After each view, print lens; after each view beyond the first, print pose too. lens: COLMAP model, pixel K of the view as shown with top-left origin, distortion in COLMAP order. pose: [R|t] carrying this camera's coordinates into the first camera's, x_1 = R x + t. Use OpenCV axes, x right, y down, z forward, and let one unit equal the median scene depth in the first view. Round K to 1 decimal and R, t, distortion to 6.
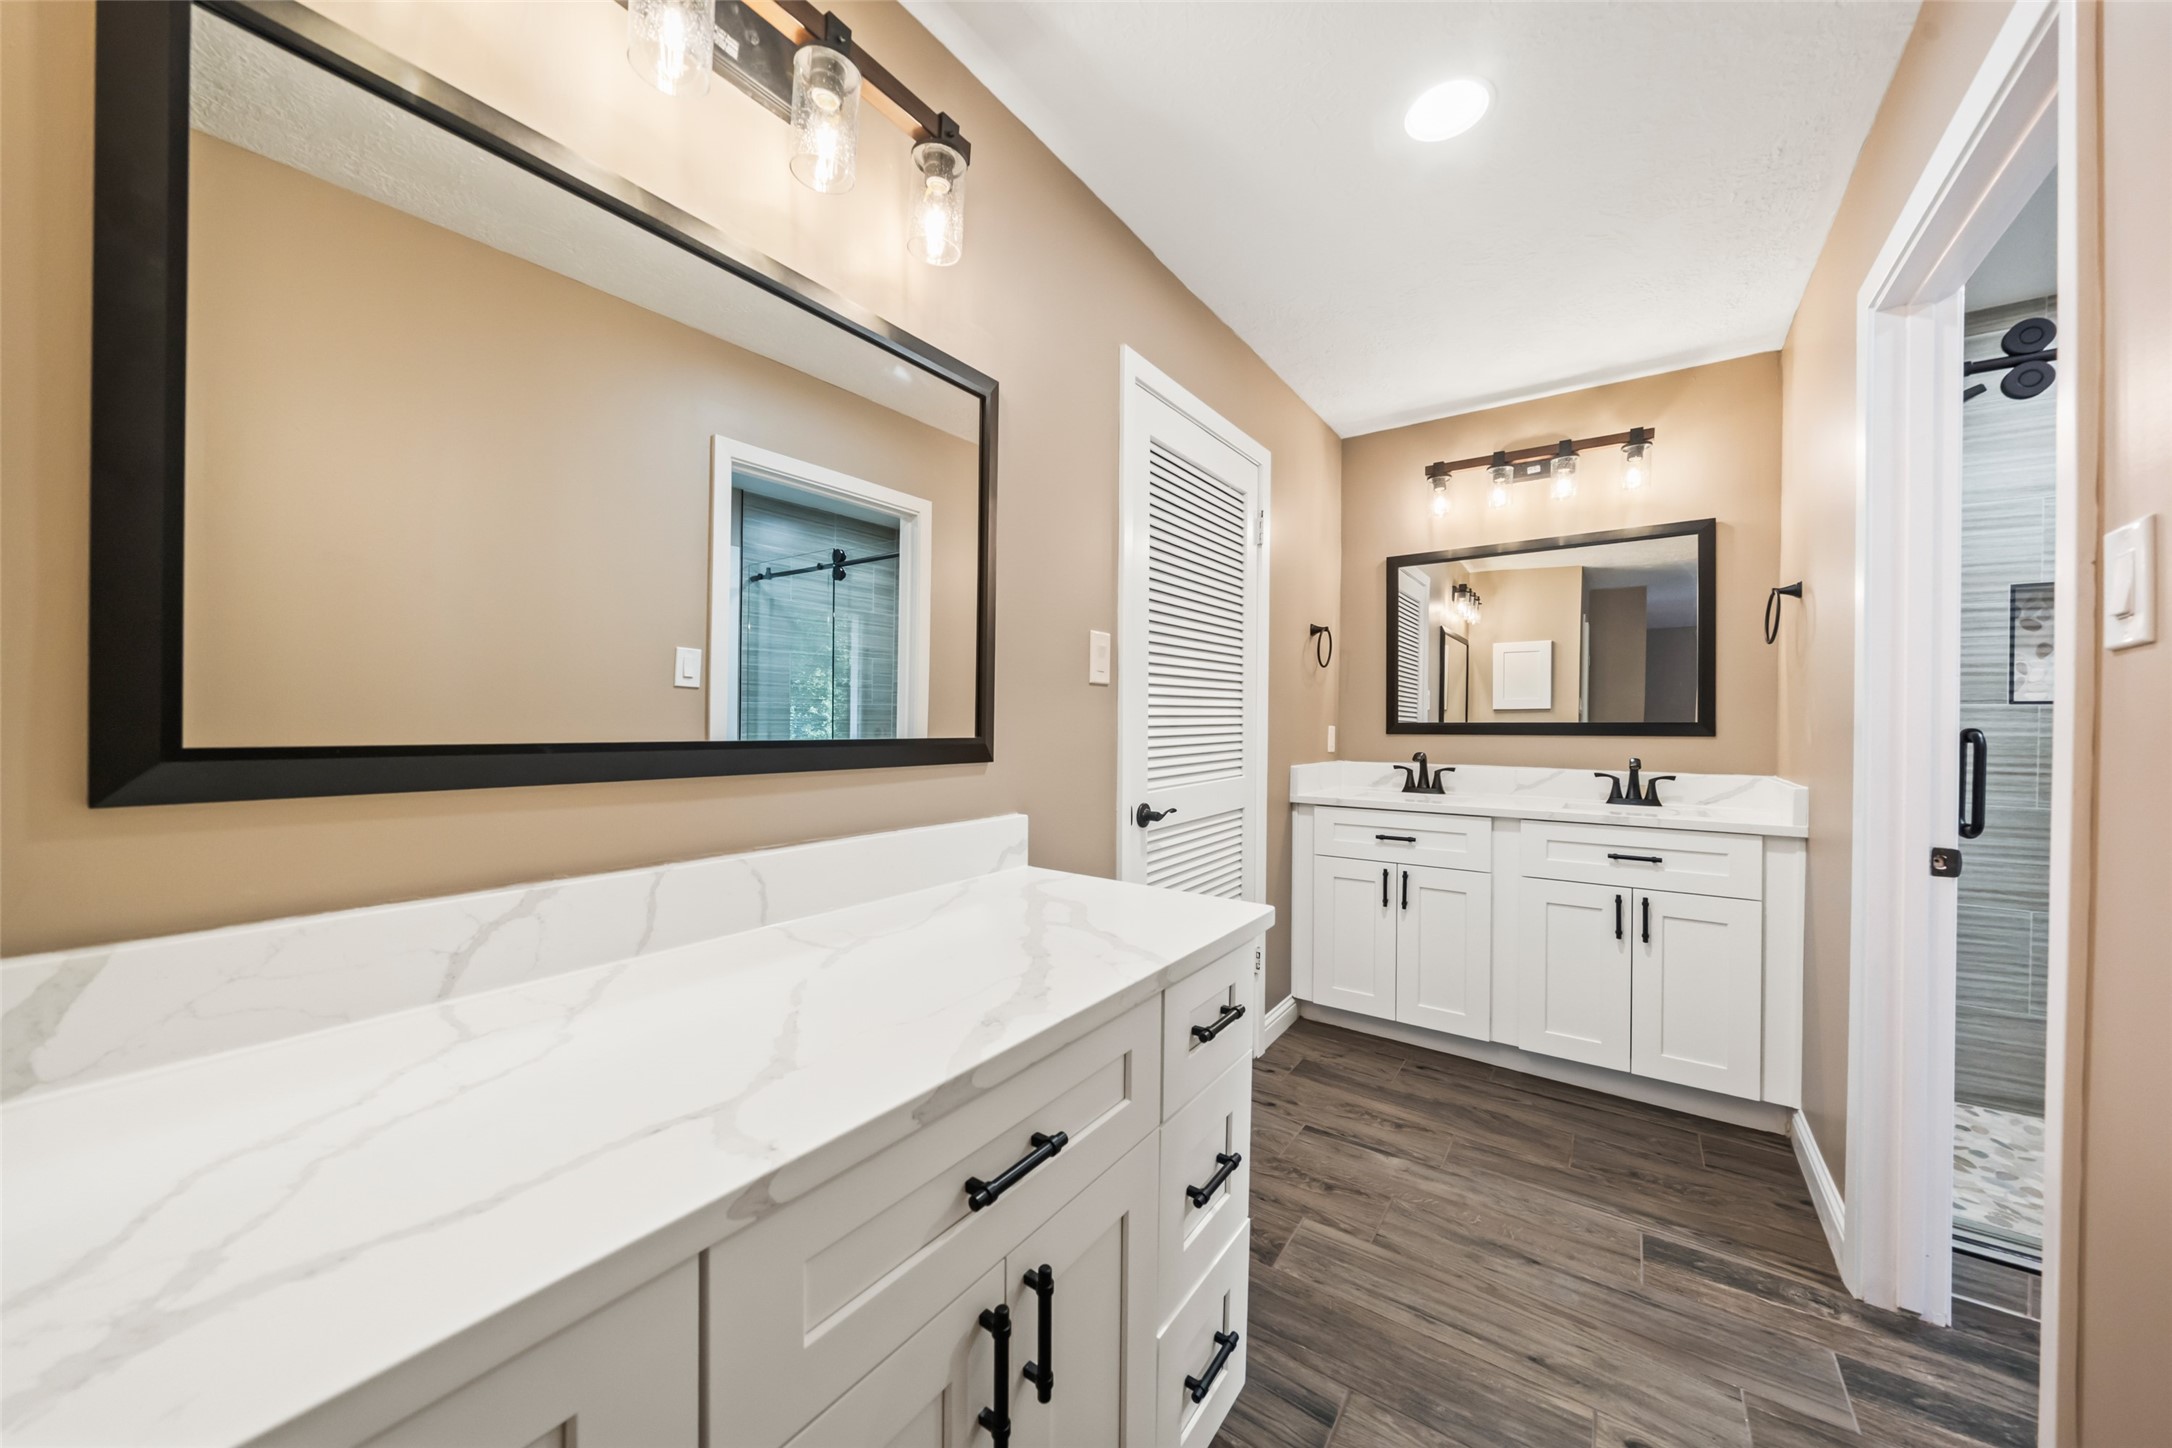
lens RADIAL K [[749.4, 0, 1092.3], [0, 749.4, 728.8], [0, 0, 1]] dist [-0.001685, -0.000008]
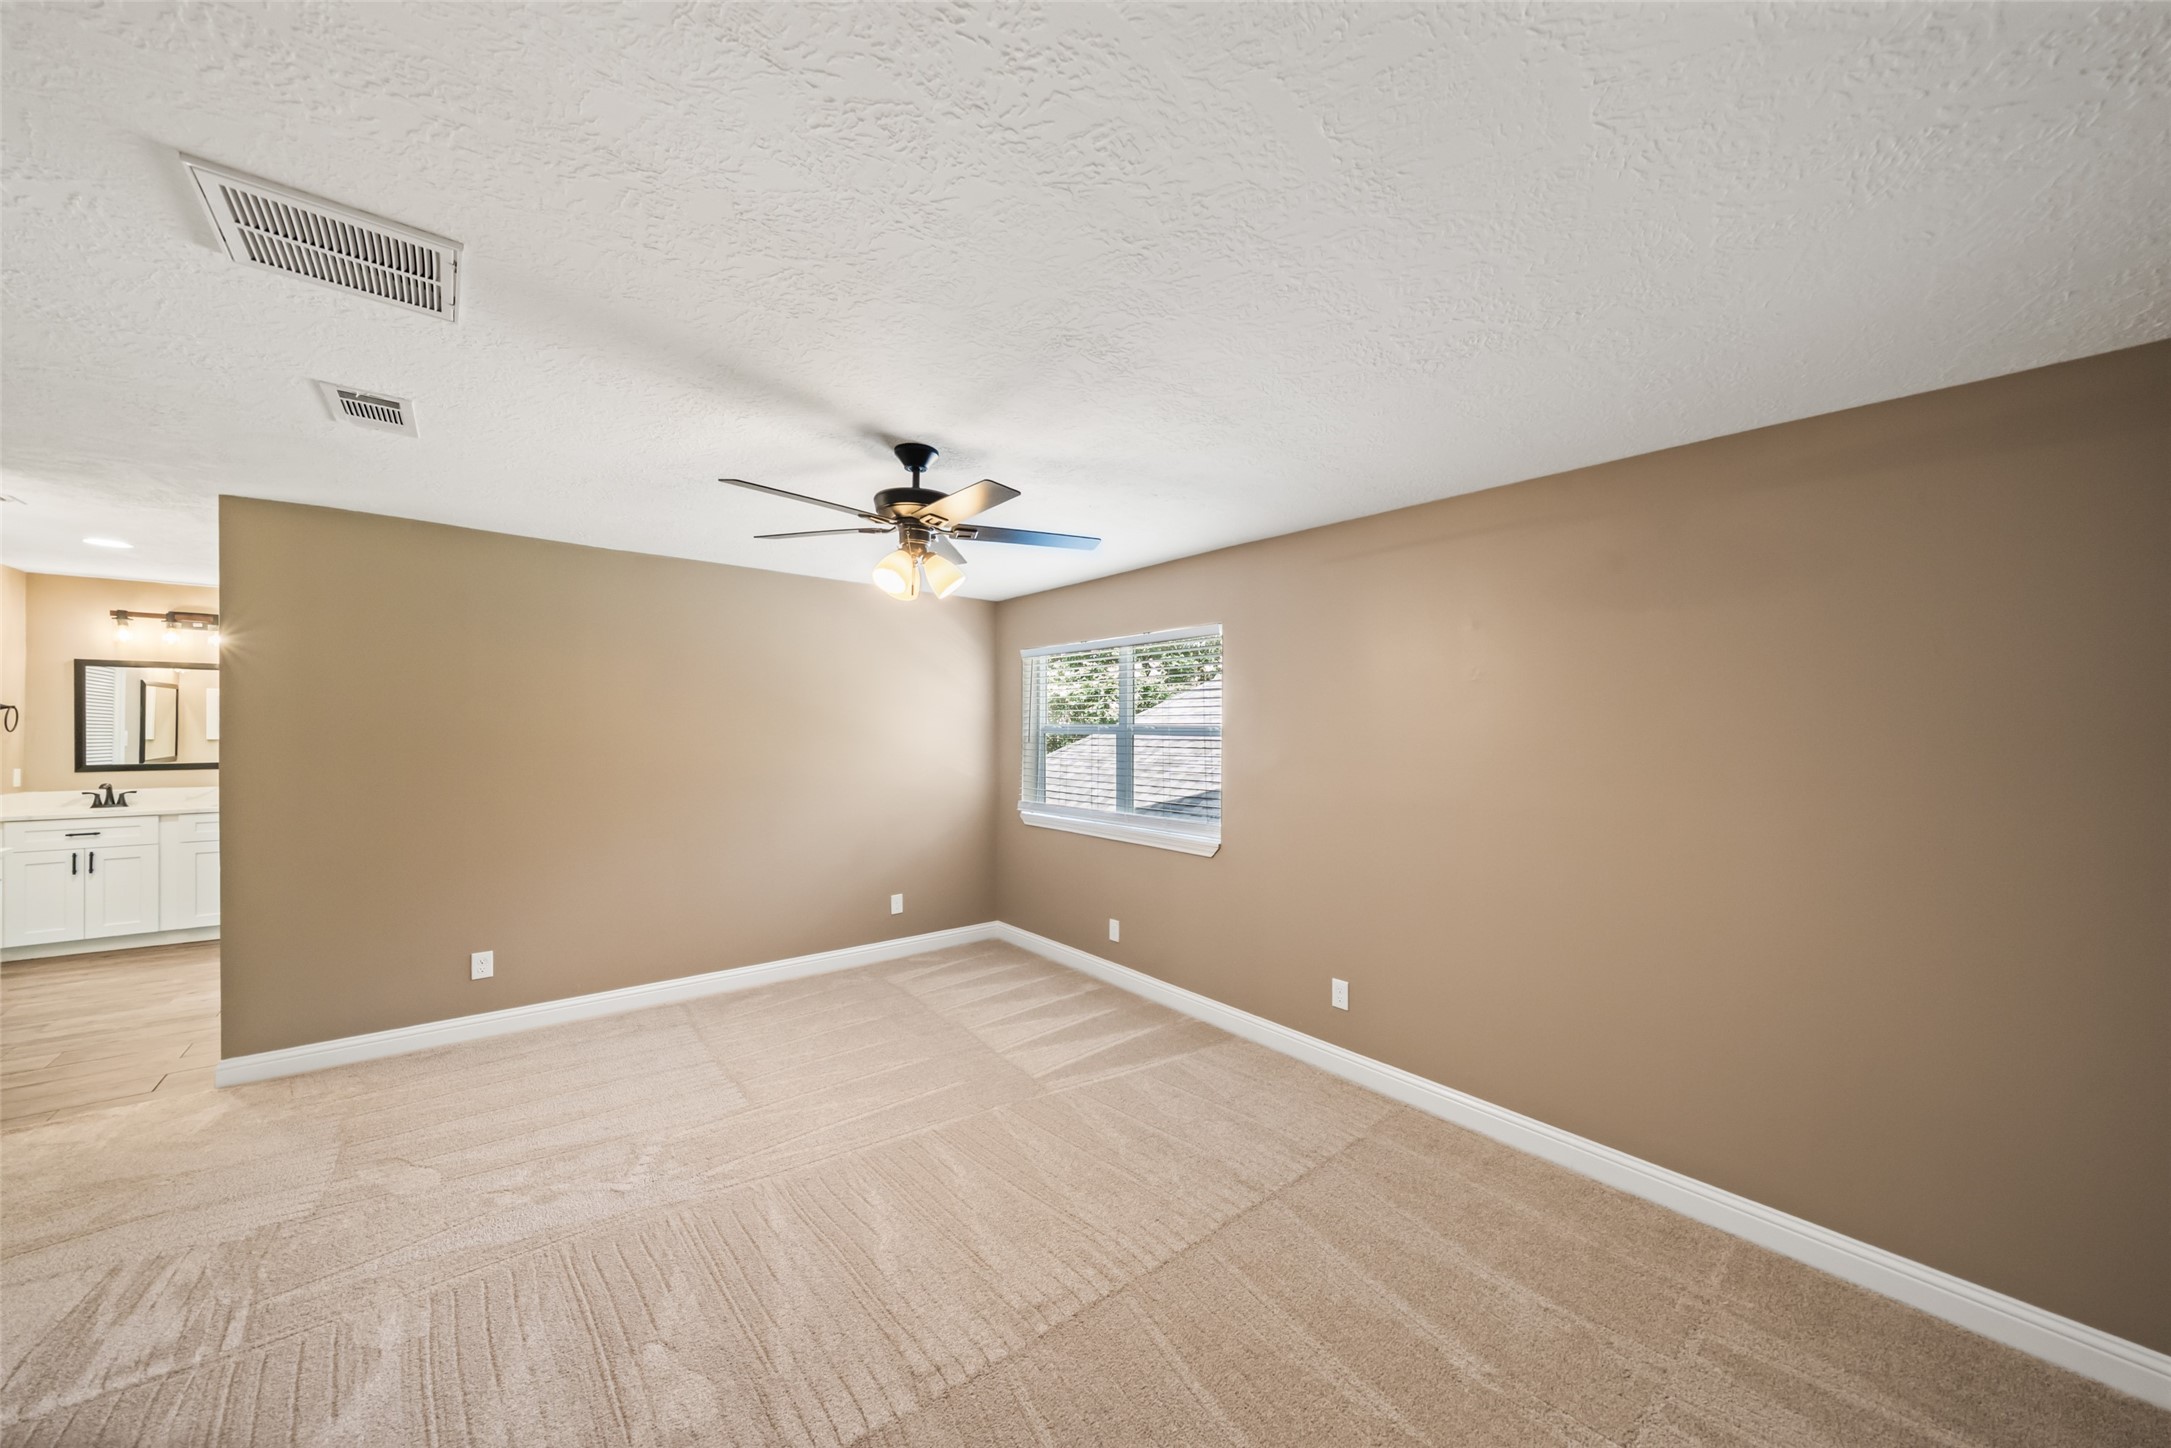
lens RADIAL K [[749.1, 0, 1094.8], [0, 749.1, 729.3], [0, 0, 1]] dist [-0.001685, -0.000008]
pose [[0.259601, -0.010744, 0.965656, -0.583943], [-0.009900, 0.999856, 0.013786, -0.130398], [-0.965665, -0.013139, 0.259457, -1.524819]]
